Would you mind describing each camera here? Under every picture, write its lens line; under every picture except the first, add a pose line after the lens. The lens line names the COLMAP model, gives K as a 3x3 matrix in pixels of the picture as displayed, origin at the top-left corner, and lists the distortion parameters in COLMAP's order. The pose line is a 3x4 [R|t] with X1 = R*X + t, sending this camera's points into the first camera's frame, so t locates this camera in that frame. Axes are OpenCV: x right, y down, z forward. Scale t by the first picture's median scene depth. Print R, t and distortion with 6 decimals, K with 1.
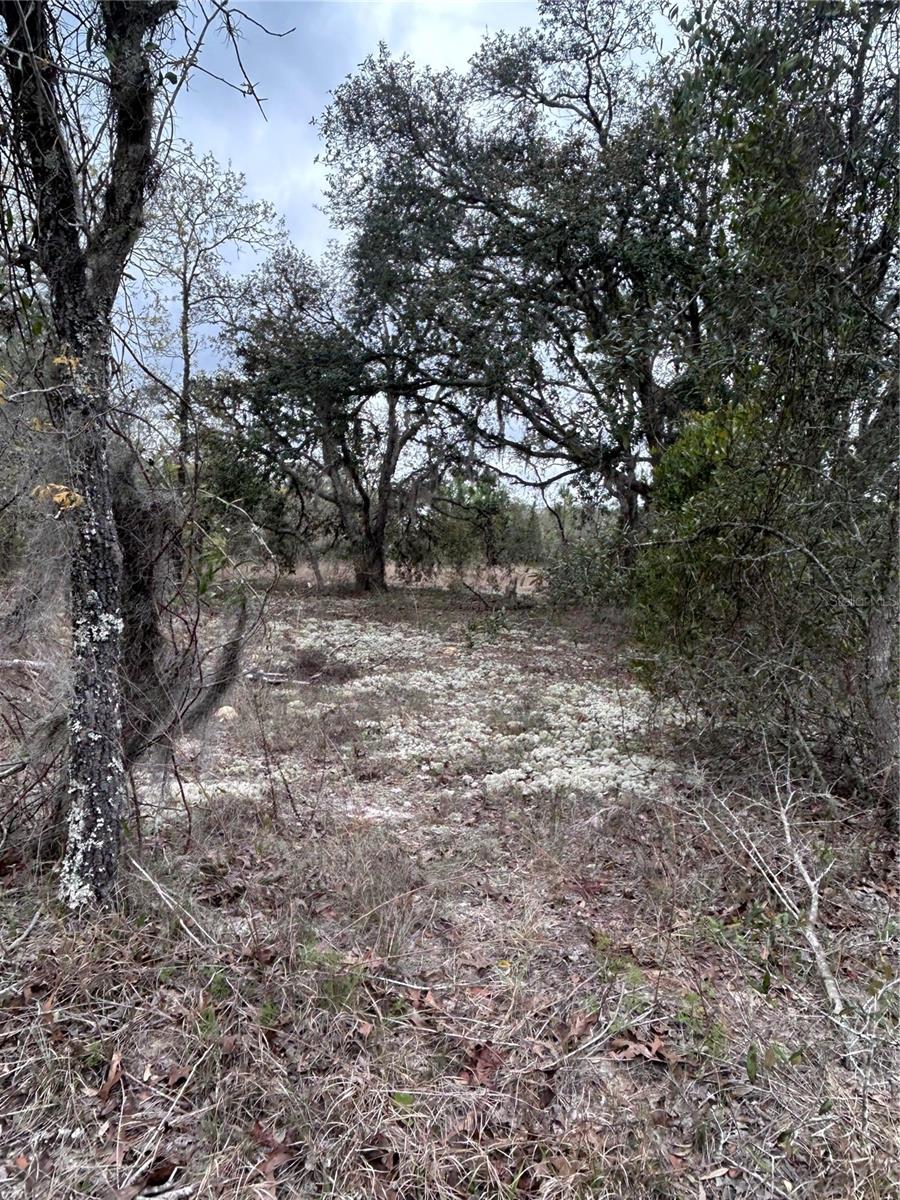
lens RADIAL K [[841.5, 0, 470.9], [0, 841.5, 607.3], [0, 0, 1]] dist [-0.036317, -0.004338]
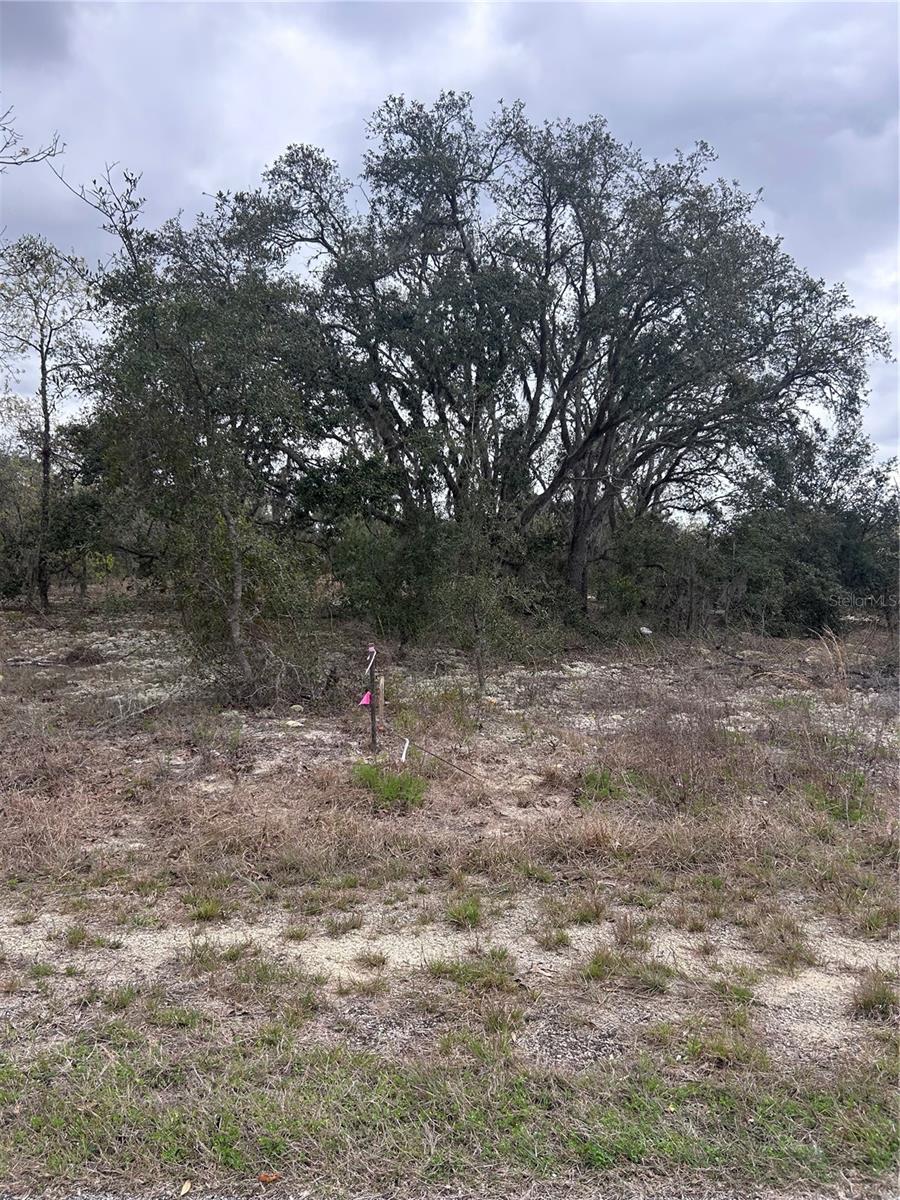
lens RADIAL K [[899.1, 0, 452.3], [0, 899.1, 601.0], [0, 0, 1]] dist [0.039907, -0.016964]
pose [[0.999250, -0.028343, 0.026399, 0.198607], [0.028841, 0.999409, -0.018693, 0.006843], [-0.025853, 0.019440, 0.999477, -0.308090]]
